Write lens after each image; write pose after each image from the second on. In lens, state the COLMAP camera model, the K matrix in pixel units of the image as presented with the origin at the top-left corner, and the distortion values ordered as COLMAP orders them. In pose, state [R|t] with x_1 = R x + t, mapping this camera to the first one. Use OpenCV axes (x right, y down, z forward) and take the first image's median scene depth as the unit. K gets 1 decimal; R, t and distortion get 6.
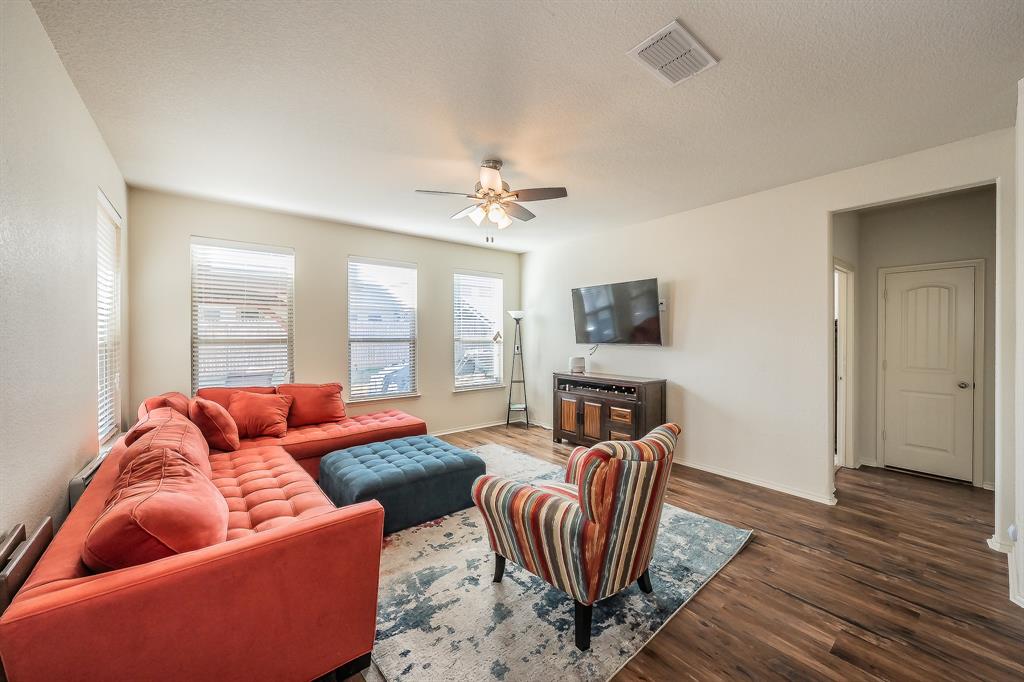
lens RADIAL K [[395.3, 0, 517.7], [0, 395.3, 335.5], [0, 0, 1]] dist [-0.001549, -0.000145]
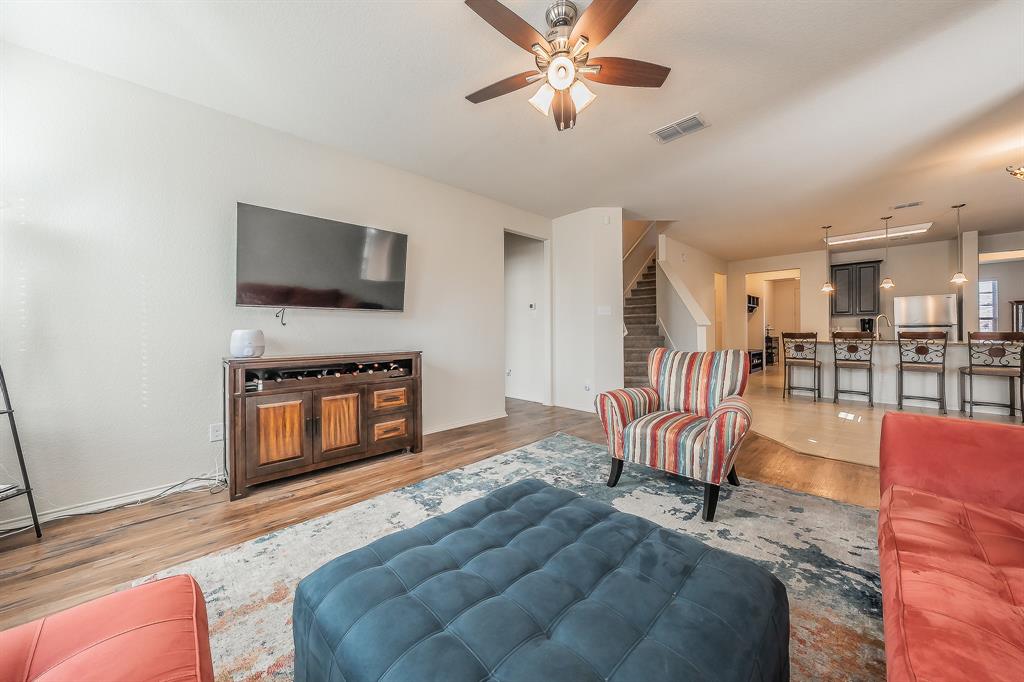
lens RADIAL K [[371.9, 0, 513.5], [0, 371.9, 337.5], [0, 0, 1]] dist [0.001550, 0.000145]
pose [[-0.124210, -0.010110, 0.992204, -0.795902], [0.006020, 0.999922, 0.010942, 0.123358], [-0.992238, 0.007332, -0.124139, 1.380278]]
